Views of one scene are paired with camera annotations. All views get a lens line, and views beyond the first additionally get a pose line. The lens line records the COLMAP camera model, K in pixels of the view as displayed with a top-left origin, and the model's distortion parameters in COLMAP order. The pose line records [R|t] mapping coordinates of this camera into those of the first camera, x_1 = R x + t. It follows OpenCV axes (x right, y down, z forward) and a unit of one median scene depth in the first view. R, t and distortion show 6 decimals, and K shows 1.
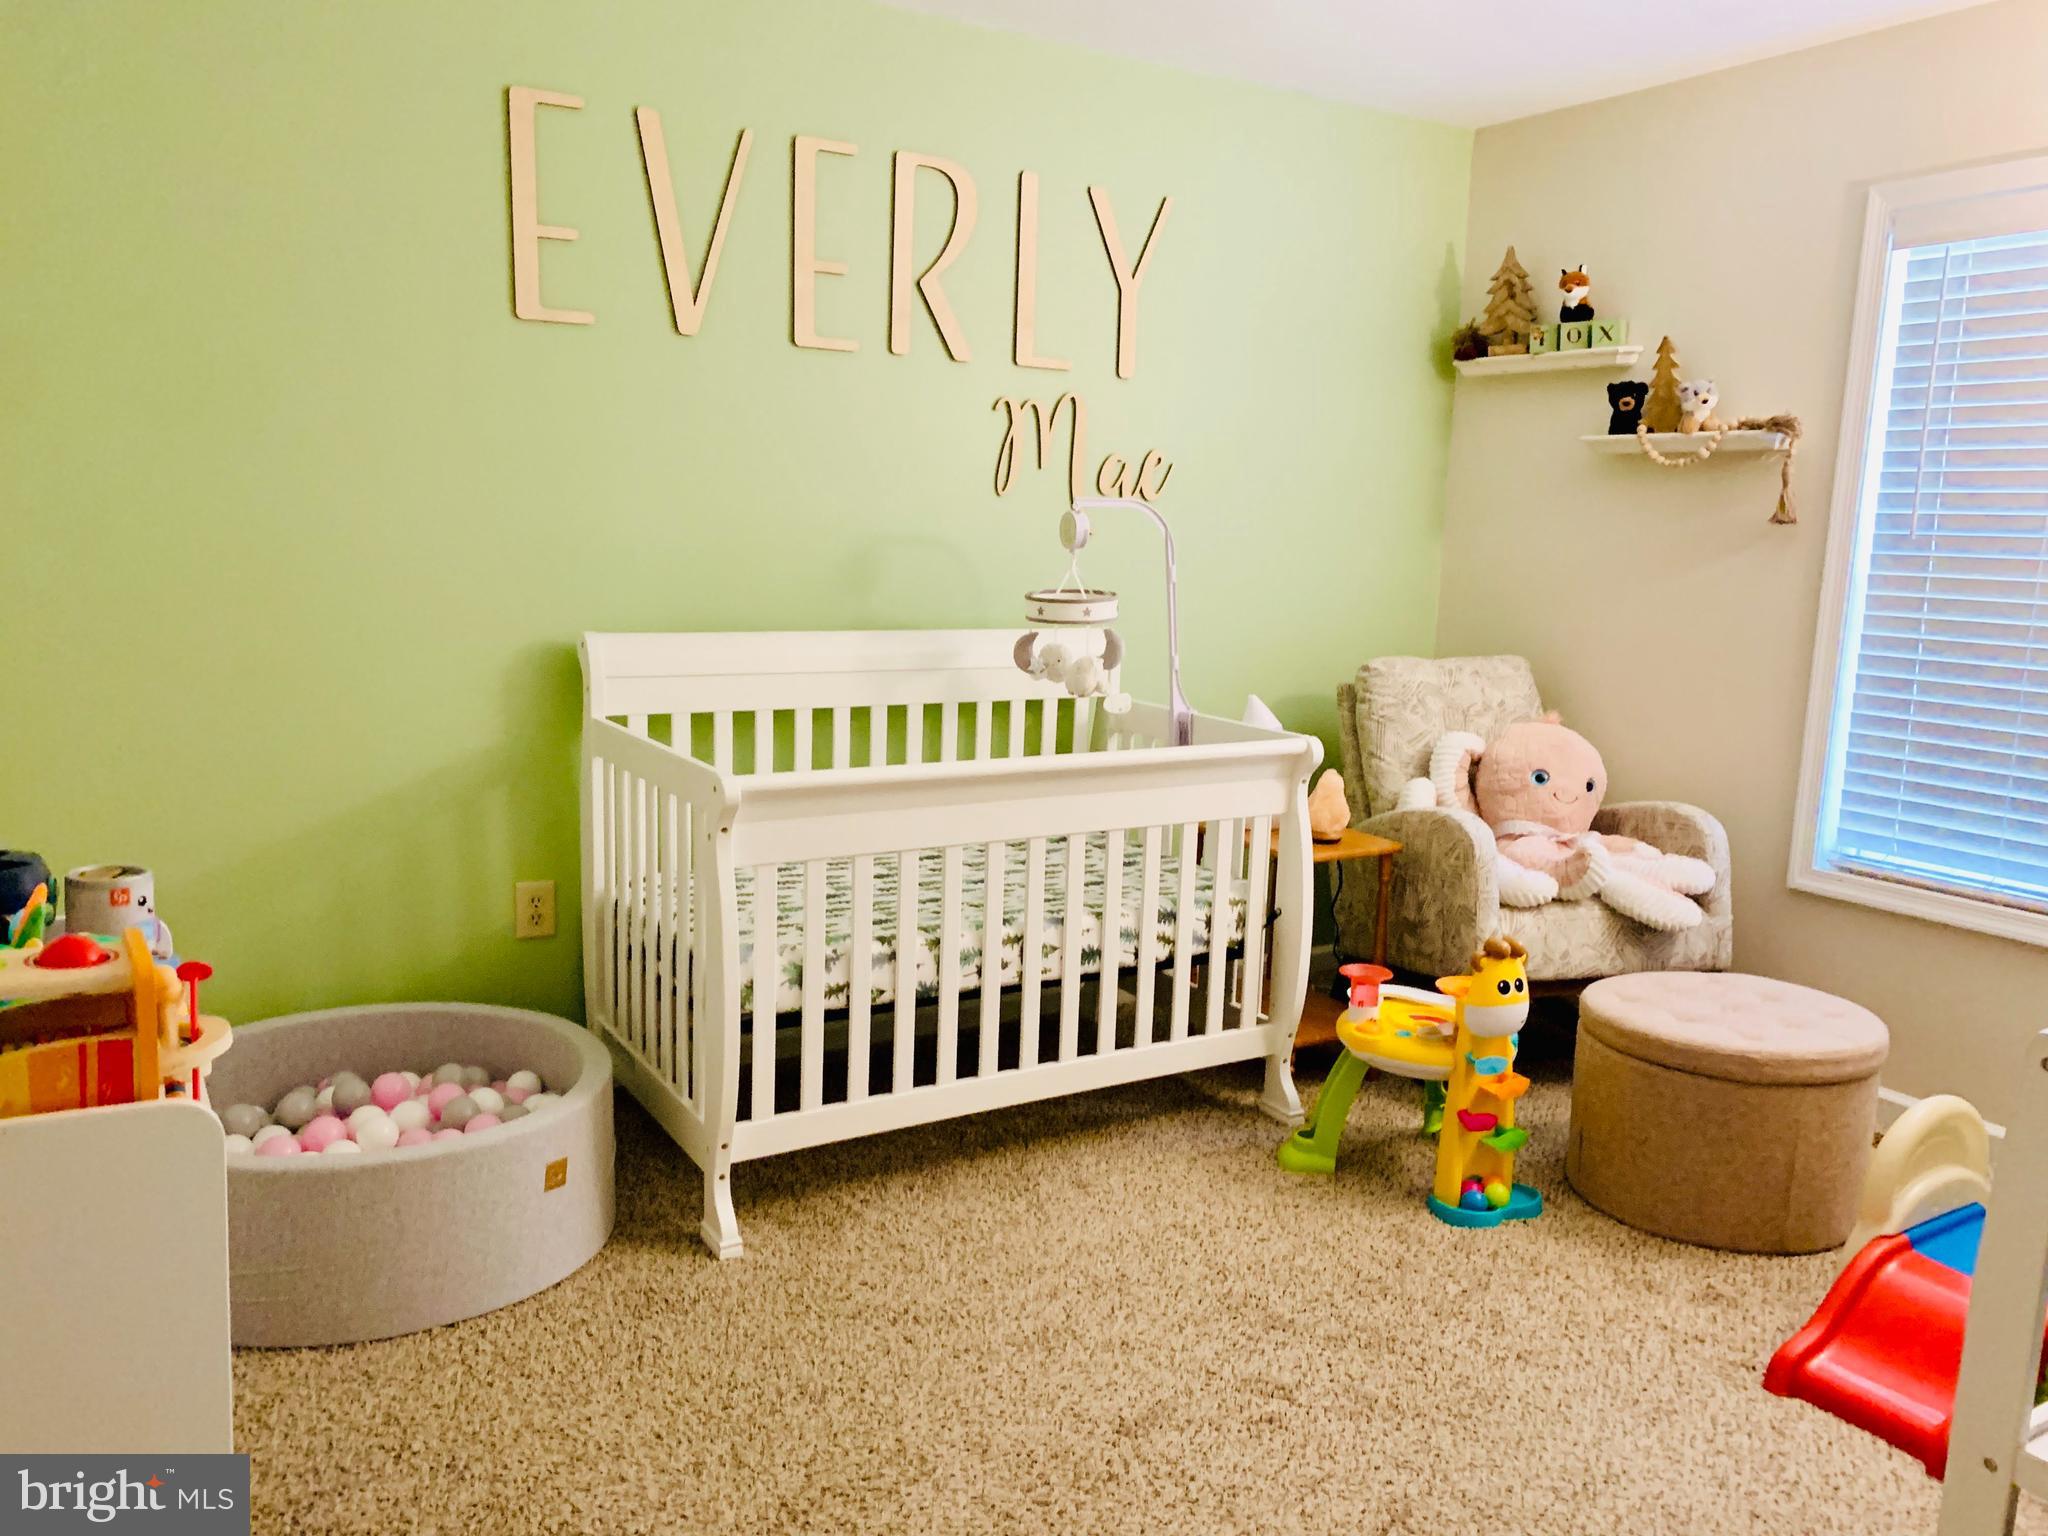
lens RADIAL K [[1546.8, 0, 1018.6], [0, 1546.8, 772.7], [0, 0, 1]] dist [0.152933, -0.327203]
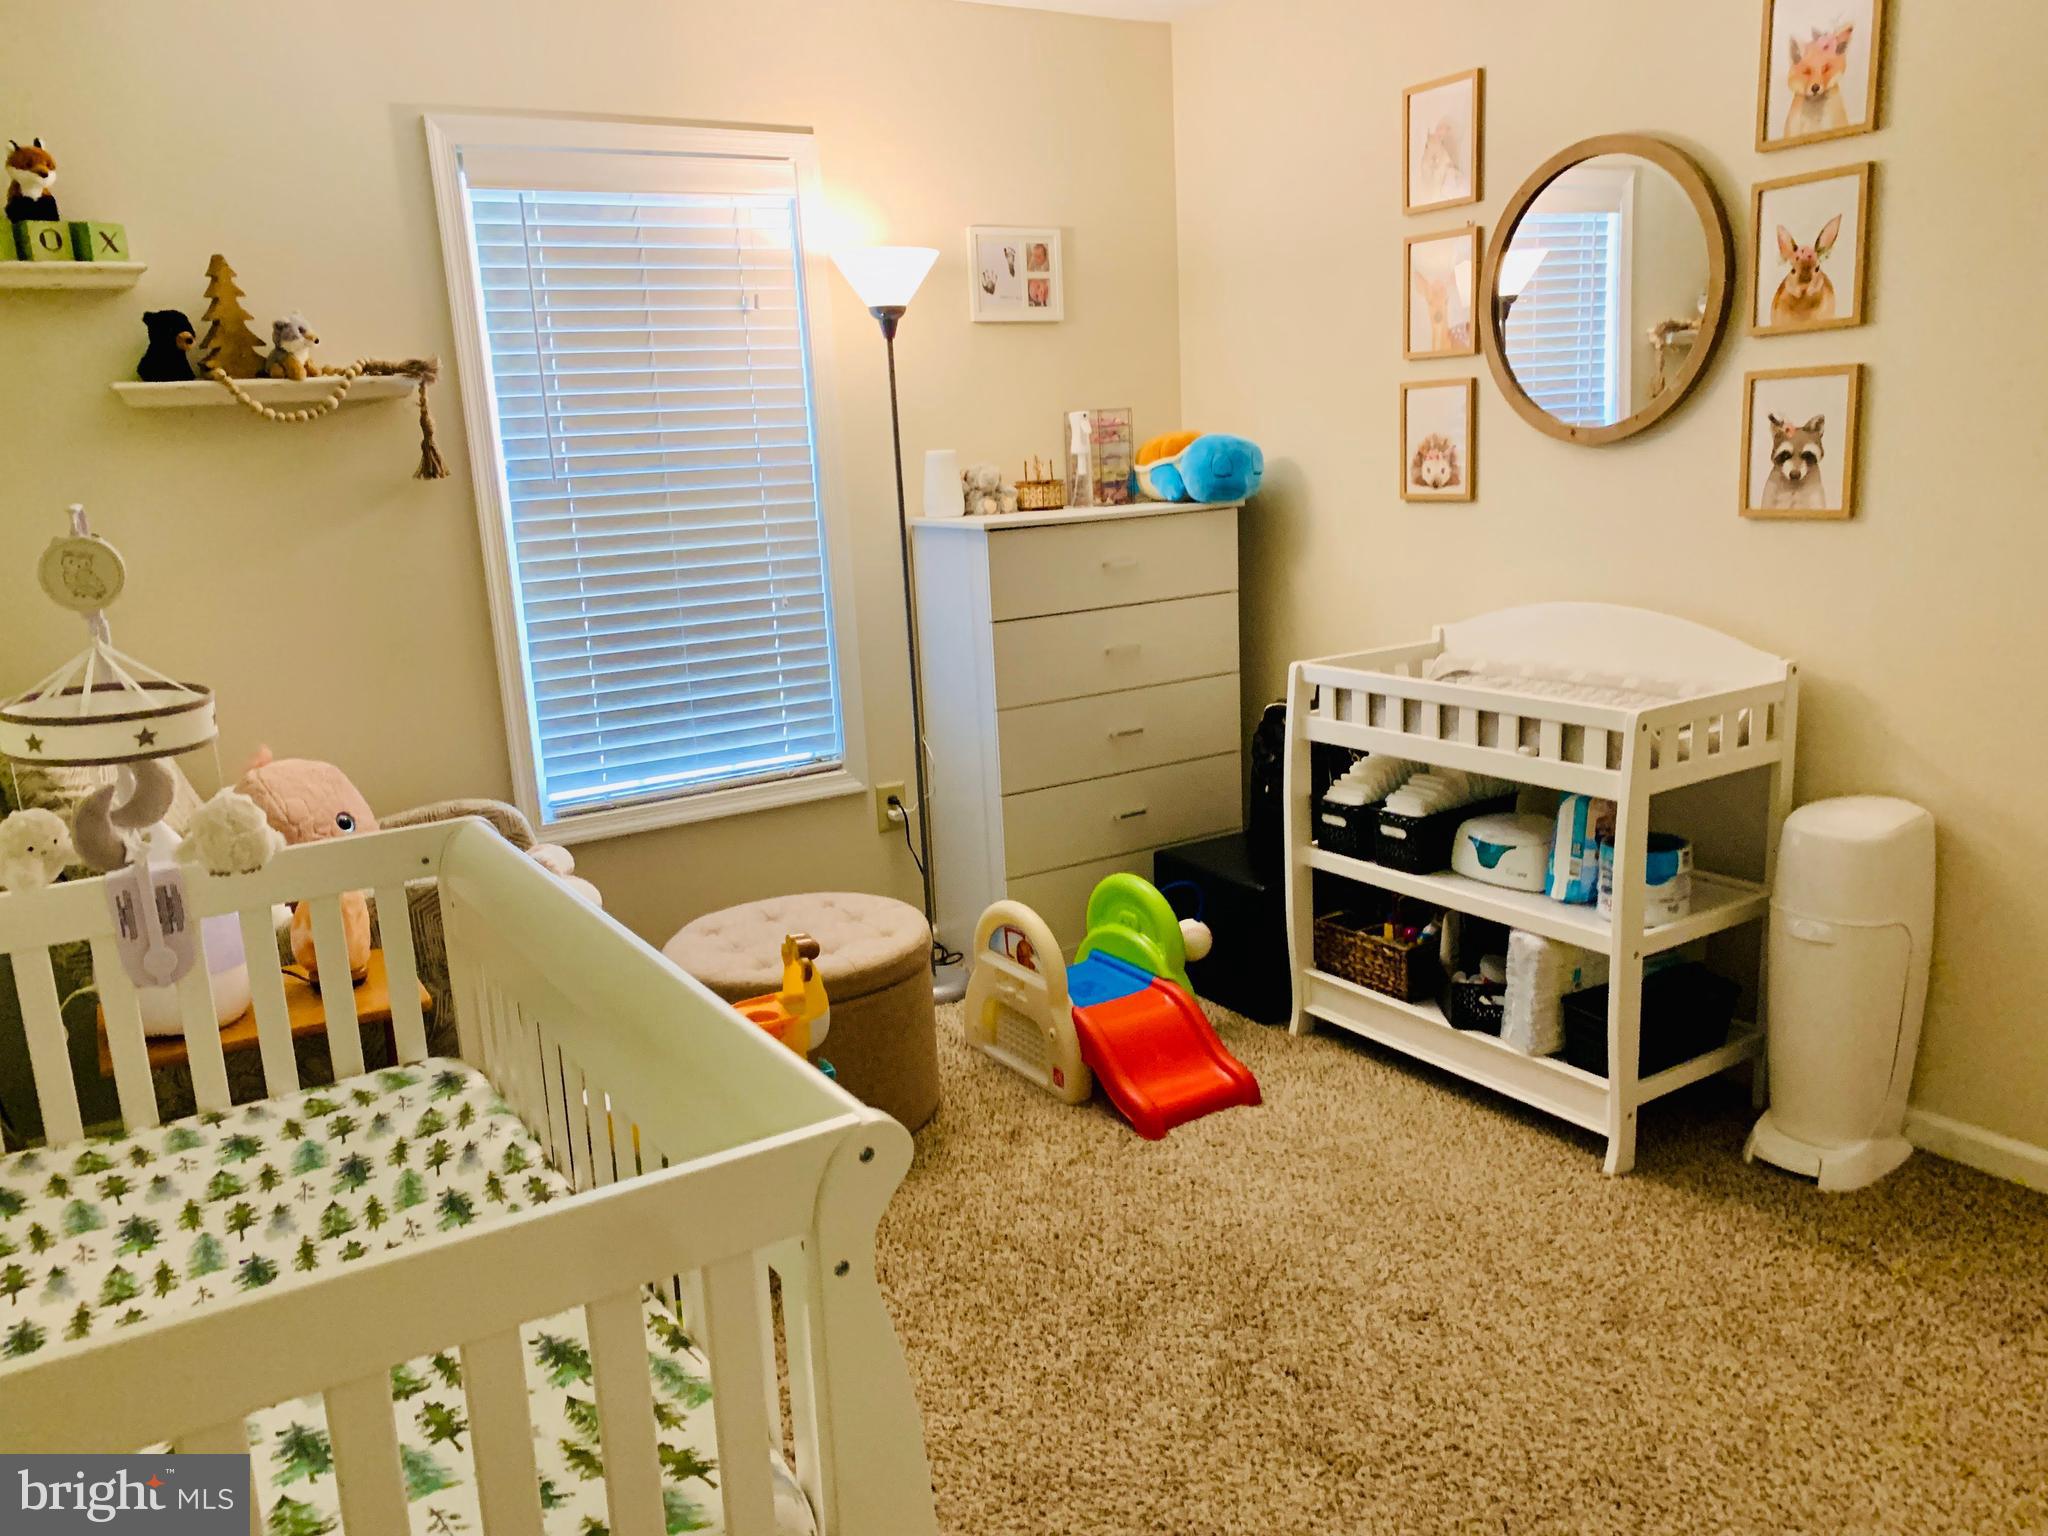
lens RADIAL K [[1565.7, 0, 1035.3], [0, 1565.7, 772.0], [0, 0, 1]] dist [-0.002075, -0.002339]
pose [[-0.034305, -0.242131, 0.969637, -0.490636], [0.214693, 0.945772, 0.243767, -0.156451], [-0.976079, 0.216537, 0.019539, 0.740707]]
